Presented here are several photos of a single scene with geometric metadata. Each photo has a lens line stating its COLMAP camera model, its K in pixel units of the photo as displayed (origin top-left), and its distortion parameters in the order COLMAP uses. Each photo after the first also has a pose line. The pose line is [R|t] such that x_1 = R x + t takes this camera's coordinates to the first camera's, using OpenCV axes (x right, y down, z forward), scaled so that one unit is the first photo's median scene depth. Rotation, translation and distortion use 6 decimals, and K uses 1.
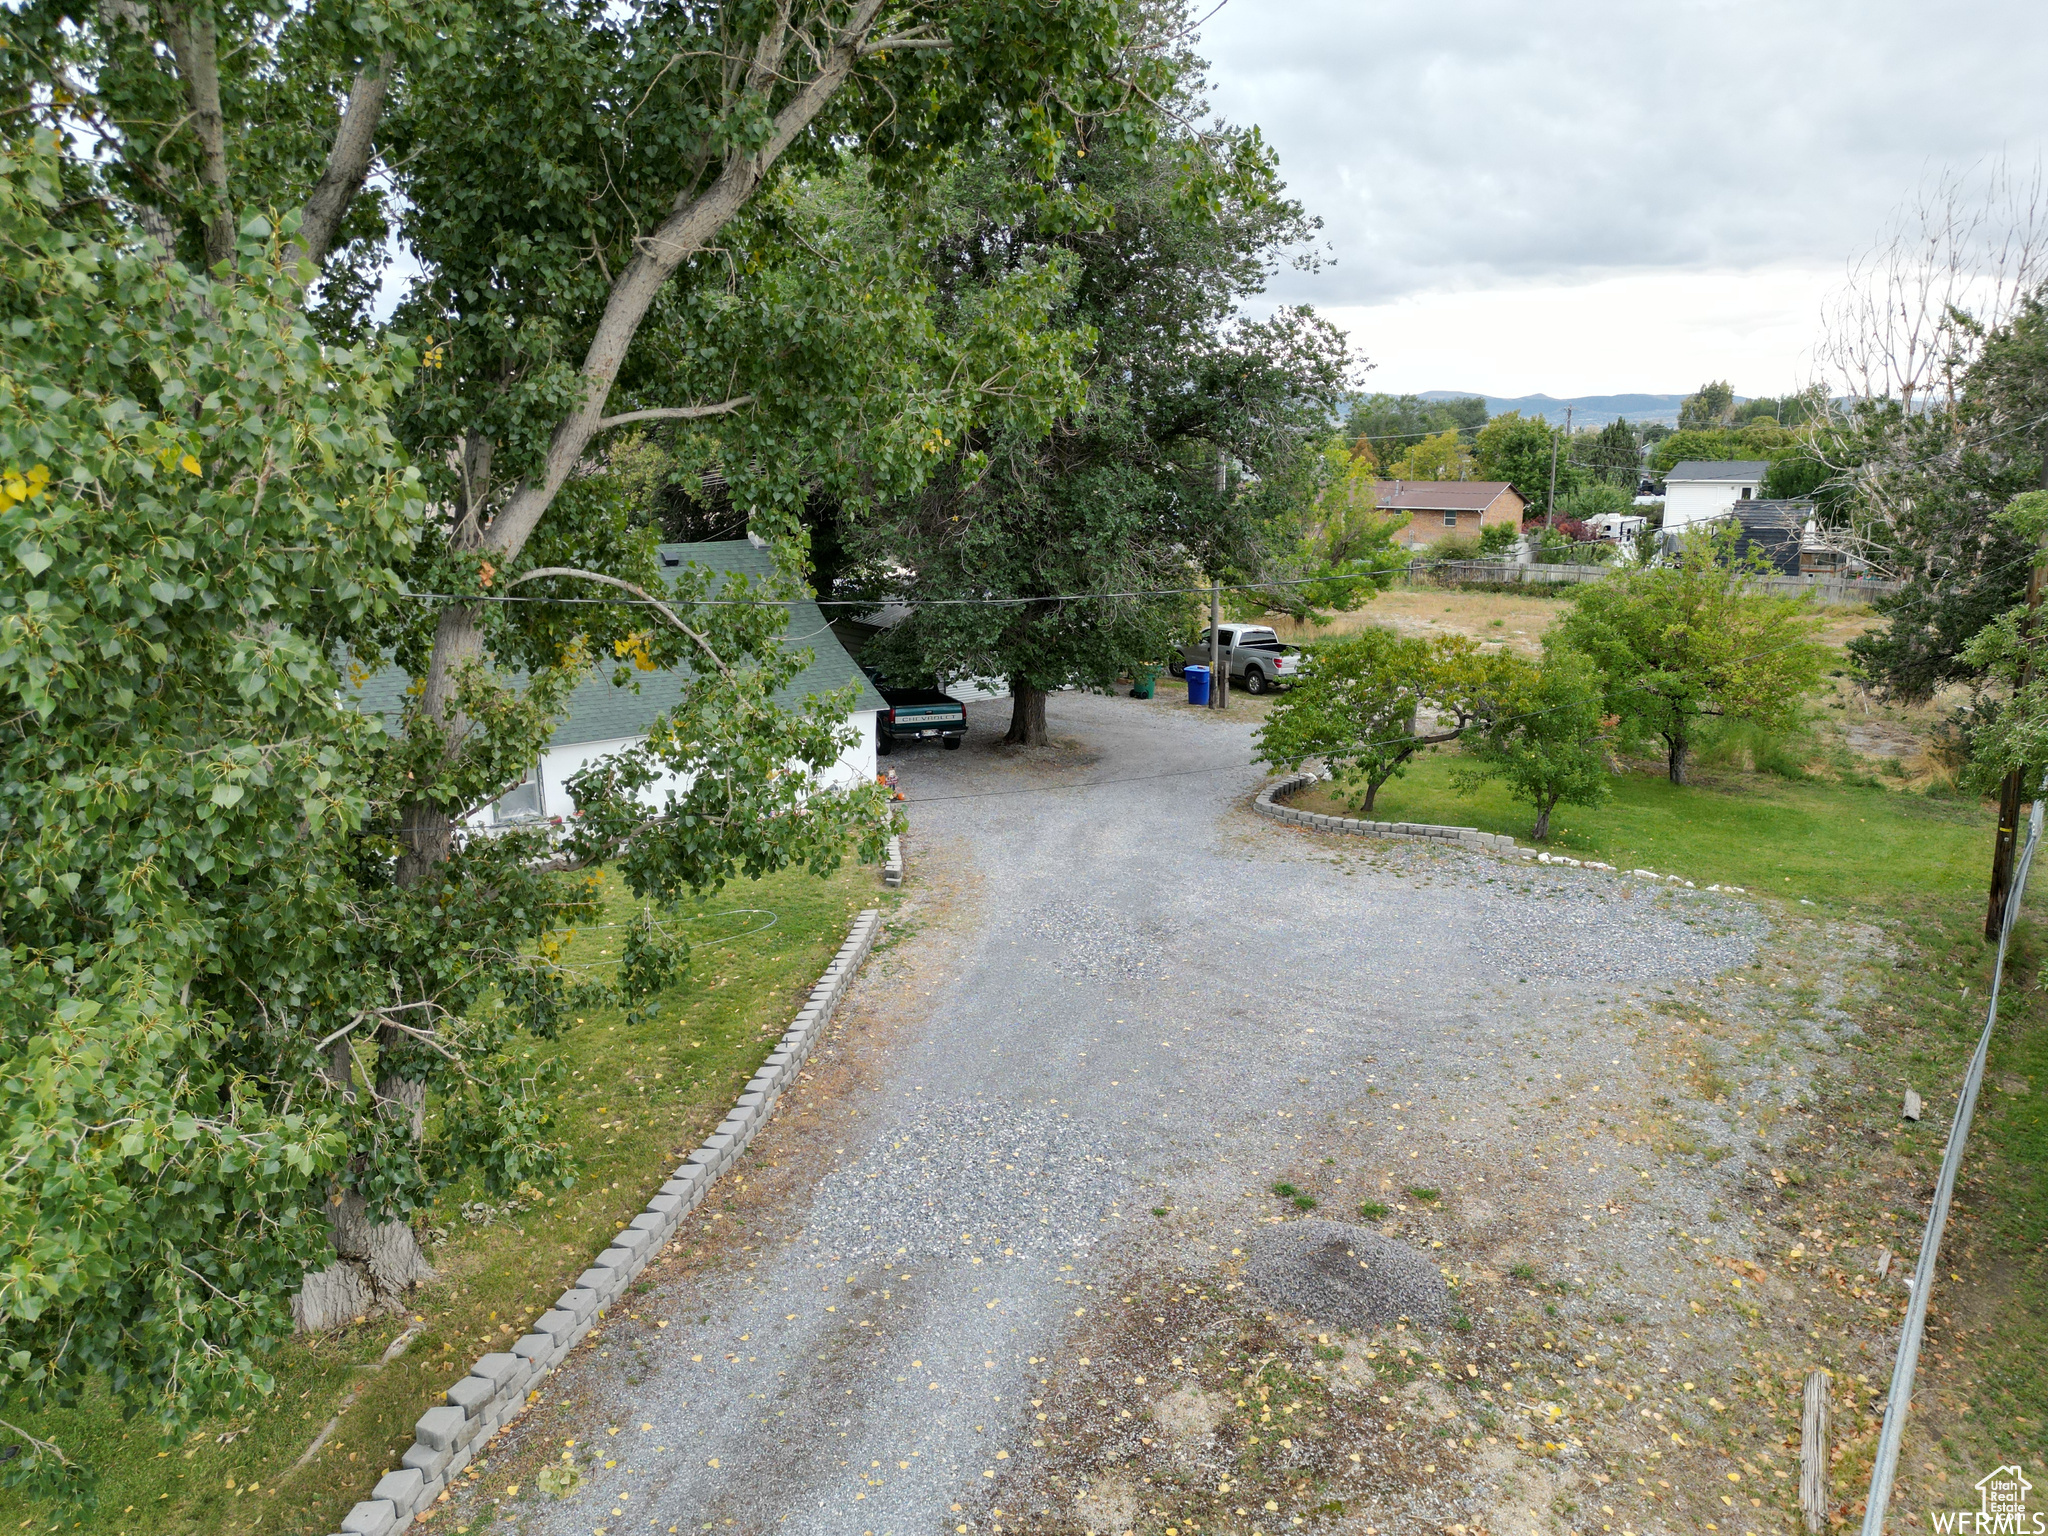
lens RADIAL K [[1424.4, 0, 1027.6], [0, 1424.4, 771.0], [0, 0, 1]] dist [0.113733, -0.143984]
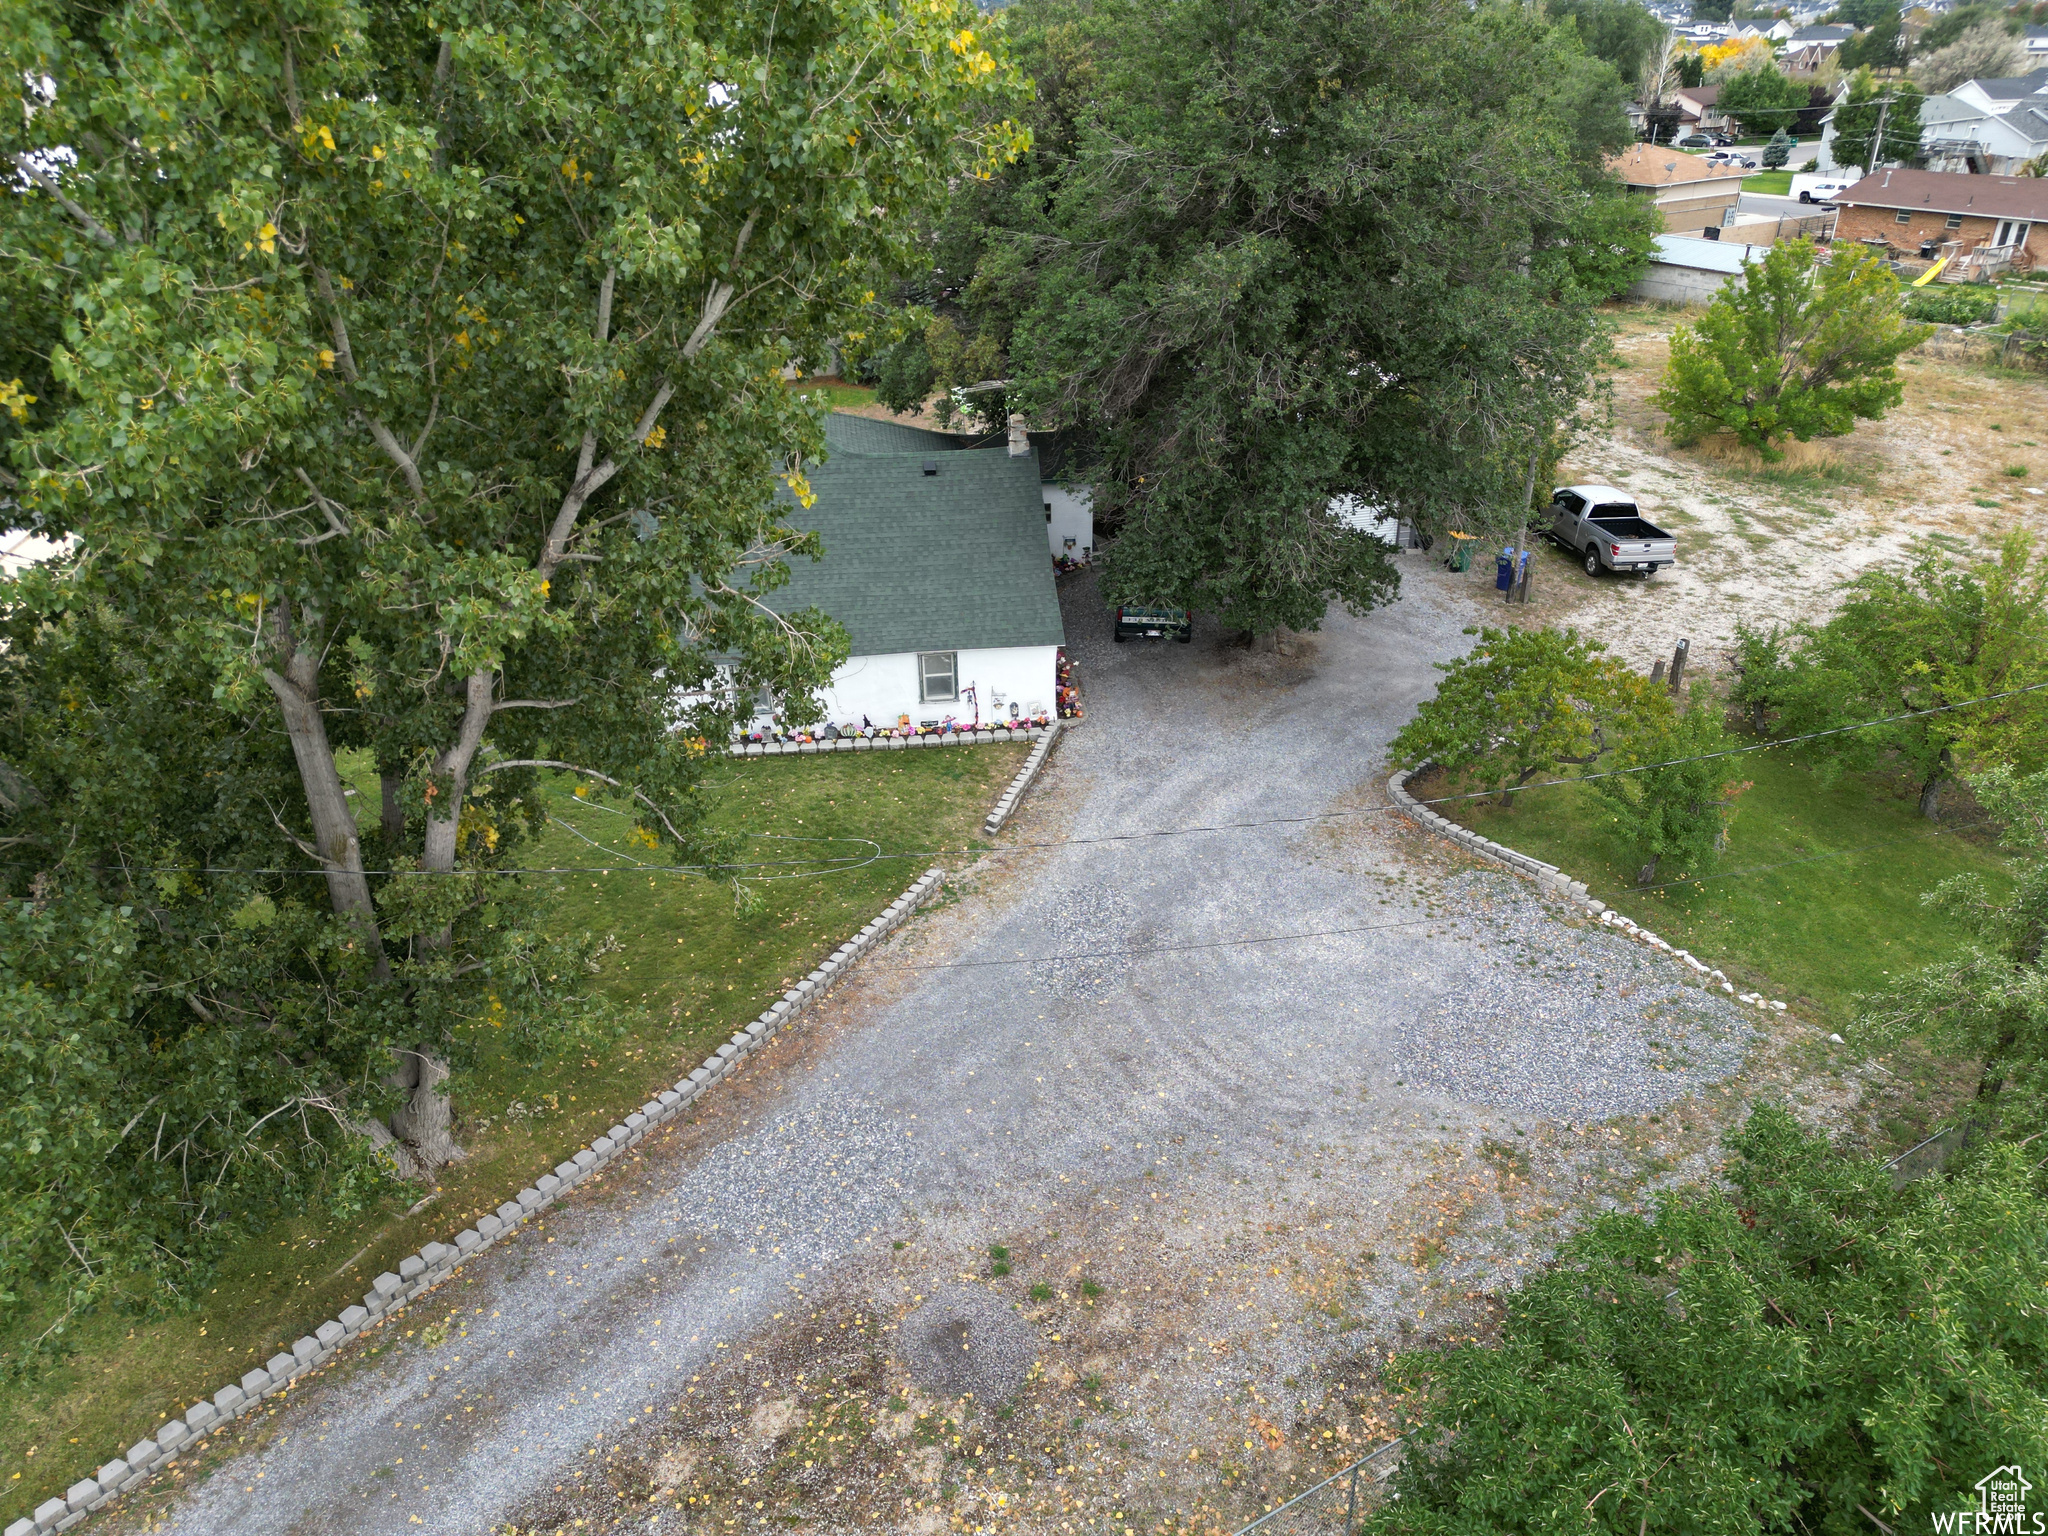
lens RADIAL K [[1427.3, 0, 1024.0], [0, 1427.3, 768.0], [0, 0, 1]] dist [0.078192, -0.062939]
pose [[0.913318, 0.188620, -0.360932, 0.740722], [-0.089761, 0.957715, 0.273359, -0.632678], [0.397231, -0.217266, 0.891629, -0.112544]]
